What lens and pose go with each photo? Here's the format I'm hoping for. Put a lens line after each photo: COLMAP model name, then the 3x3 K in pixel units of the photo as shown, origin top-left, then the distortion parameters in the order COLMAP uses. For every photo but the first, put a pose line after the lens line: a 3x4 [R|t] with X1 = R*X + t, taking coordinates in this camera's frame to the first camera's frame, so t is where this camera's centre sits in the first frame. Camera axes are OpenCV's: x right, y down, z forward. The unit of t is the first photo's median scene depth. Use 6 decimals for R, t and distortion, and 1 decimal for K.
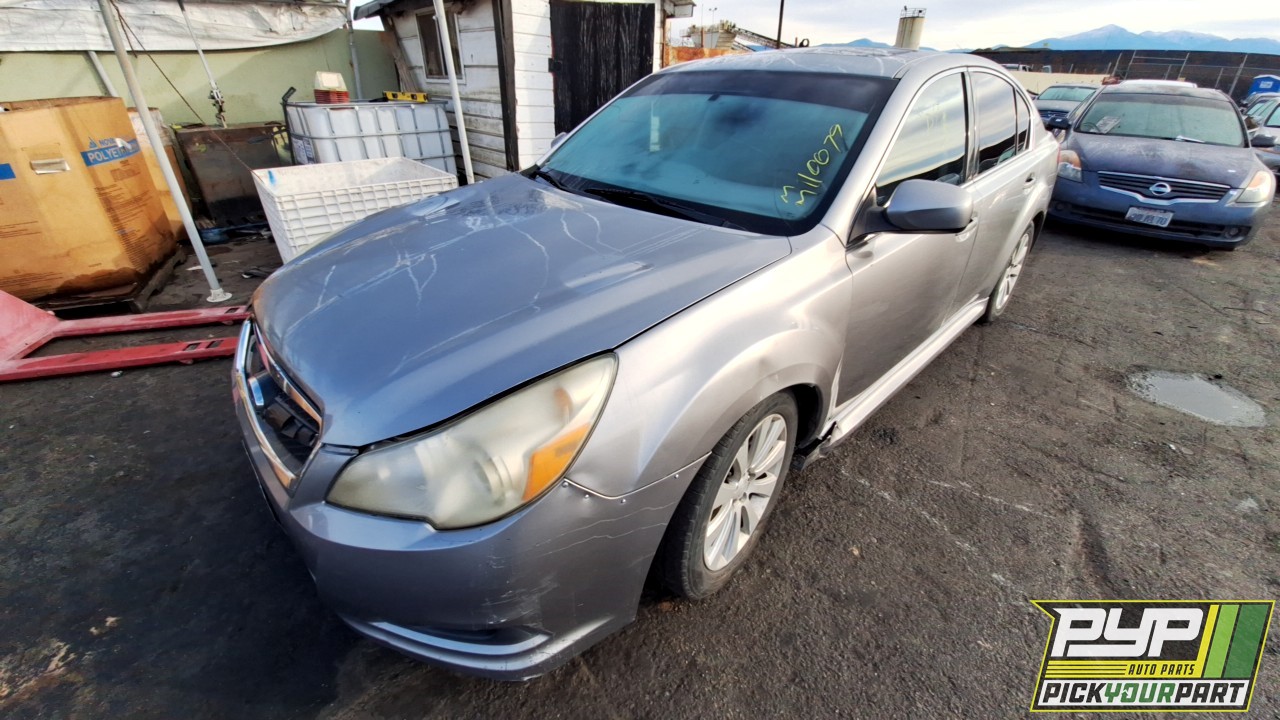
lens RADIAL K [[505.9, 0, 640.0], [0, 505.9, 360.0], [0, 0, 1]] dist [0.000021, -0.013355]
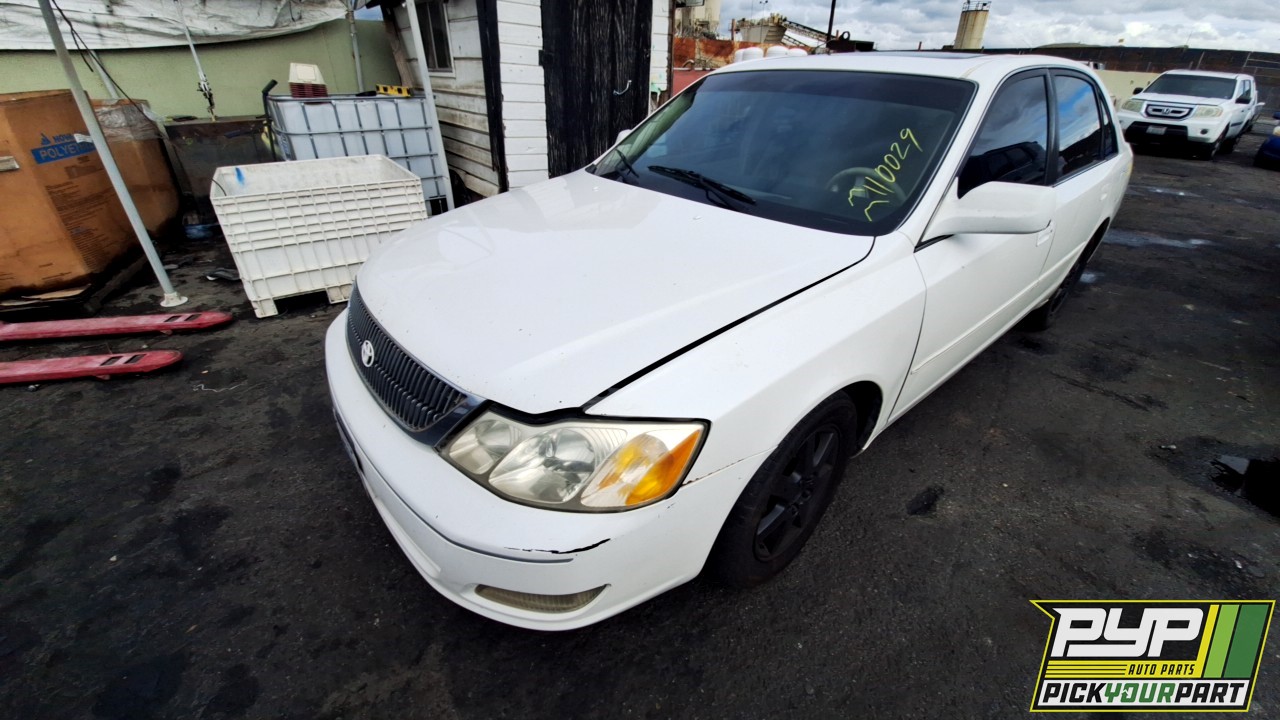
lens RADIAL K [[505.9, 0, 640.0], [0, 505.9, 360.0], [0, 0, 1]] dist [0.000021, -0.013355]
pose [[0.996282, 0.047898, -0.071616, 0.099415], [-0.047252, 0.998826, 0.010691, -0.054751], [0.072044, -0.007267, 0.997375, 0.095947]]
